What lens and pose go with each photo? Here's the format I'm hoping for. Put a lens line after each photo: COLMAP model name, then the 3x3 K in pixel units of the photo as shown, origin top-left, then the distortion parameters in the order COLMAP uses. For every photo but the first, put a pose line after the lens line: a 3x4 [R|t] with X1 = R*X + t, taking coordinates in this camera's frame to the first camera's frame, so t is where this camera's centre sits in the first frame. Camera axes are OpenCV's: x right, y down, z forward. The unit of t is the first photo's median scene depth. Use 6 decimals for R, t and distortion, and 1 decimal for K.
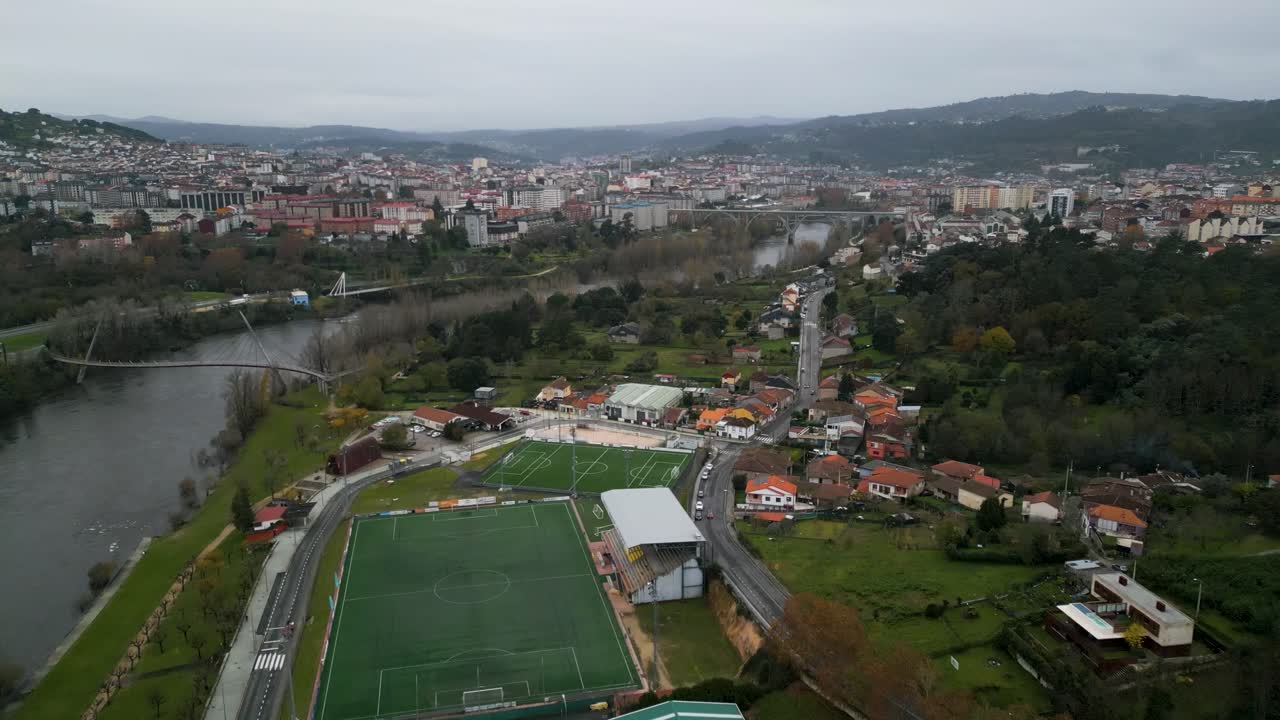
lens RADIAL K [[940.5, 0, 640.0], [0, 940.5, 360.0], [0, 0, 1]] dist [0.091633, -0.087355]
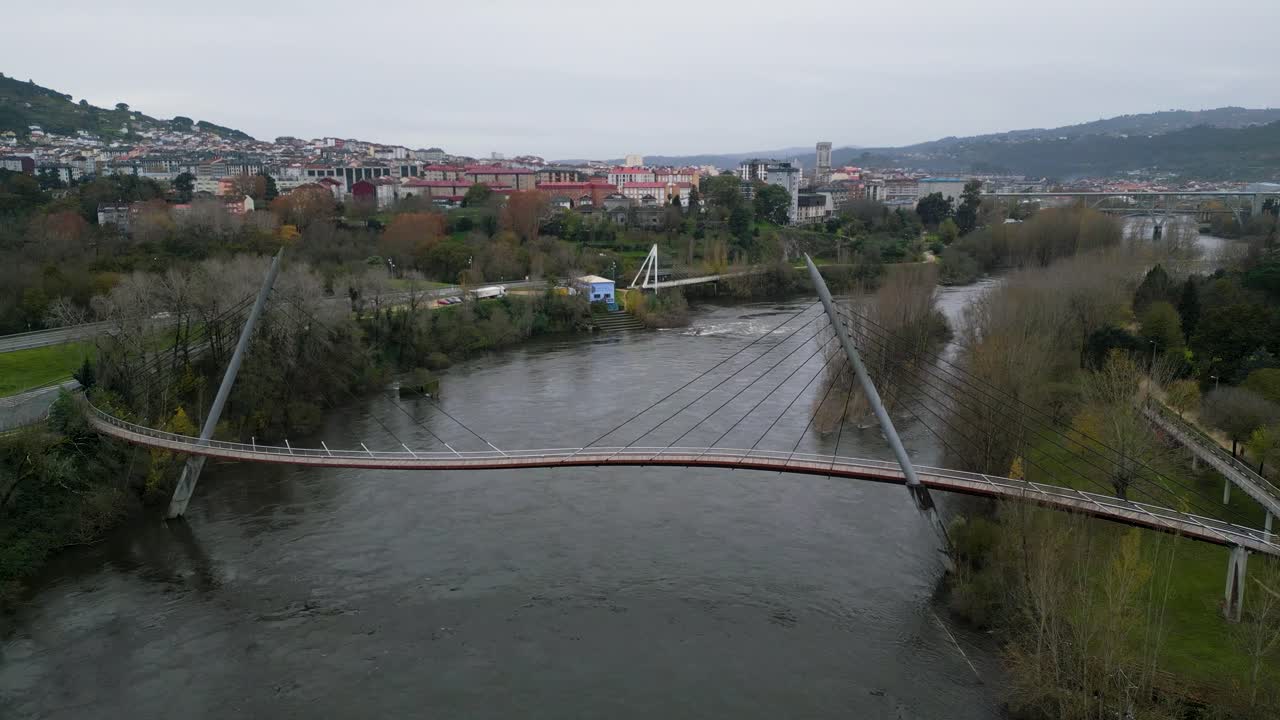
lens RADIAL K [[940.5, 0, 640.0], [0, 940.5, 360.0], [0, 0, 1]] dist [0.091633, -0.087355]
pose [[0.997750, 0.012930, -0.065780, -0.245107], [-0.015306, 0.999244, -0.035742, -0.008341], [0.065268, 0.036668, 0.997194, 0.413717]]
